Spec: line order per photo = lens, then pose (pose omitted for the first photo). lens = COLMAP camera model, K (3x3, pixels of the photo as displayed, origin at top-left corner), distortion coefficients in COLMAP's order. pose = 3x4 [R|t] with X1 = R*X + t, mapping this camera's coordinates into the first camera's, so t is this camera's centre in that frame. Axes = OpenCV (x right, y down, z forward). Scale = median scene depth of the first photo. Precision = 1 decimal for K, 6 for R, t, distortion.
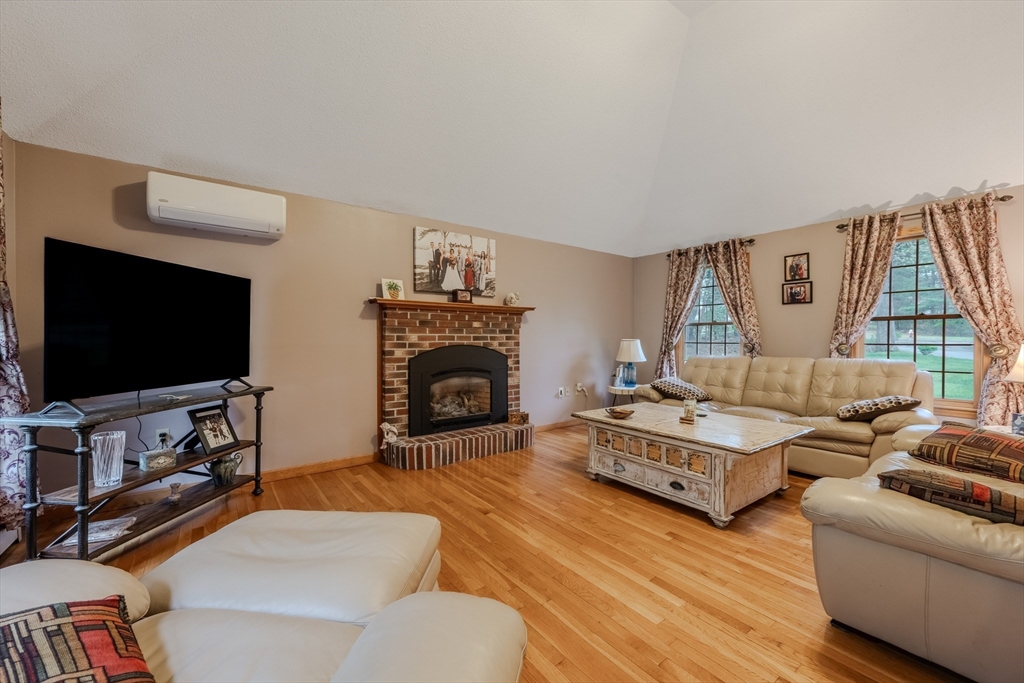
lens RADIAL K [[404.8, 0, 513.0], [0, 404.8, 340.7], [0, 0, 1]] dist [0.000178, -0.000033]
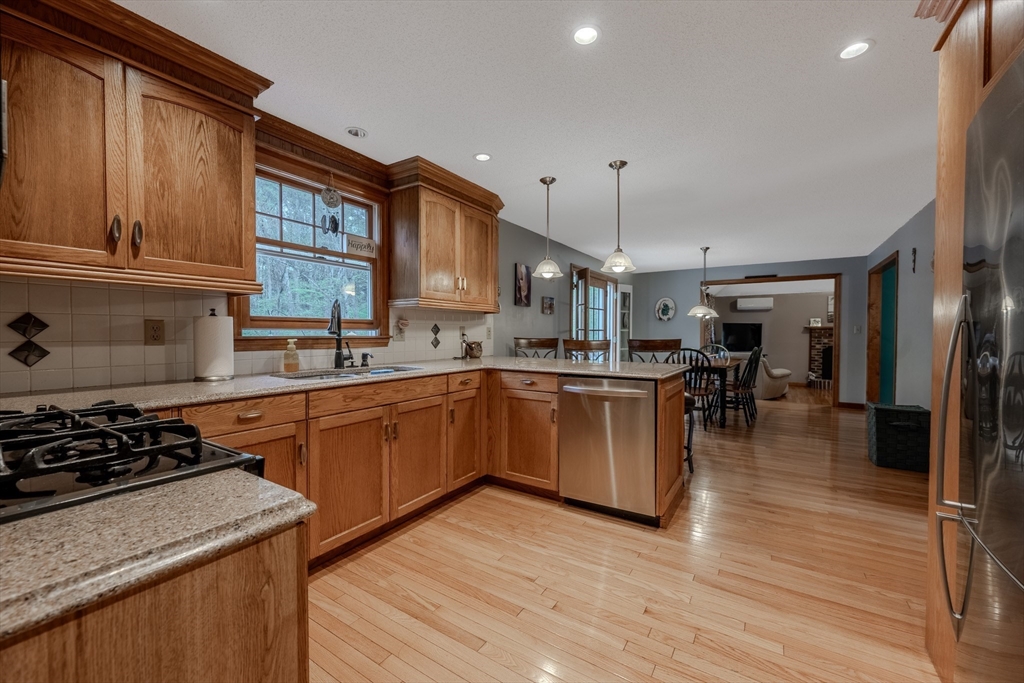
lens RADIAL K [[404.8, 0, 513.0], [0, 404.8, 340.7], [0, 0, 1]] dist [0.000178, -0.000033]
pose [[0.332903, 0.014757, -0.942846, 1.540129], [-0.008907, 0.999882, 0.012505, -0.022092], [0.942919, 0.004235, 0.332995, -1.746260]]
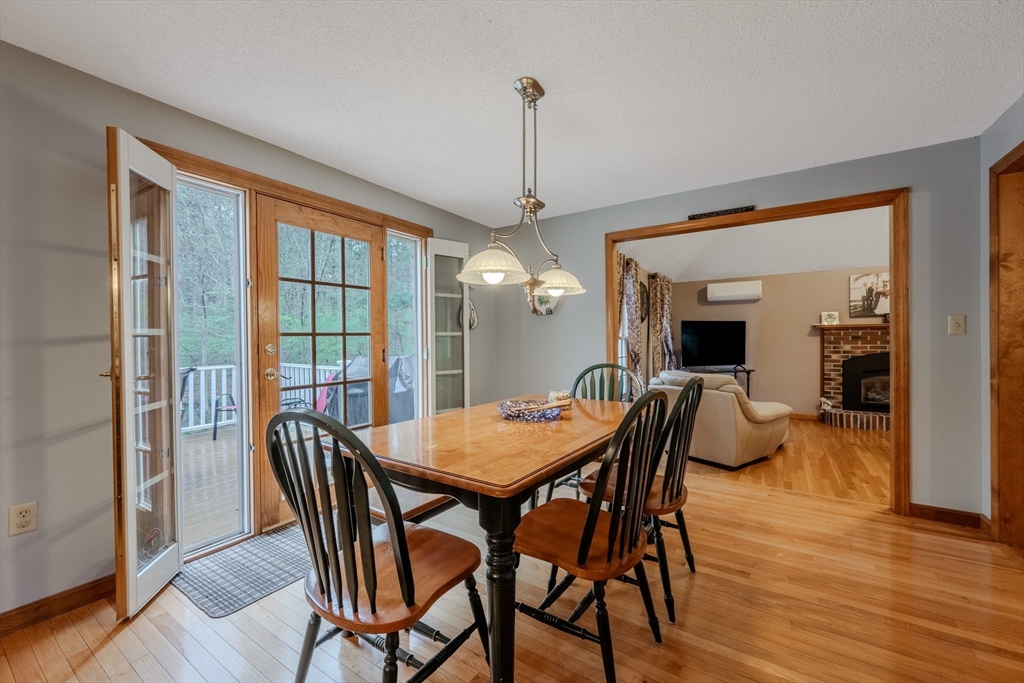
lens RADIAL K [[404.8, 0, 513.0], [0, 404.8, 340.7], [0, 0, 1]] dist [0.000178, -0.000033]
pose [[0.330668, -0.002941, -0.943742, 0.829647], [0.002107, 0.999995, -0.002378, -0.033191], [0.943745, -0.001202, 0.330673, -0.762677]]
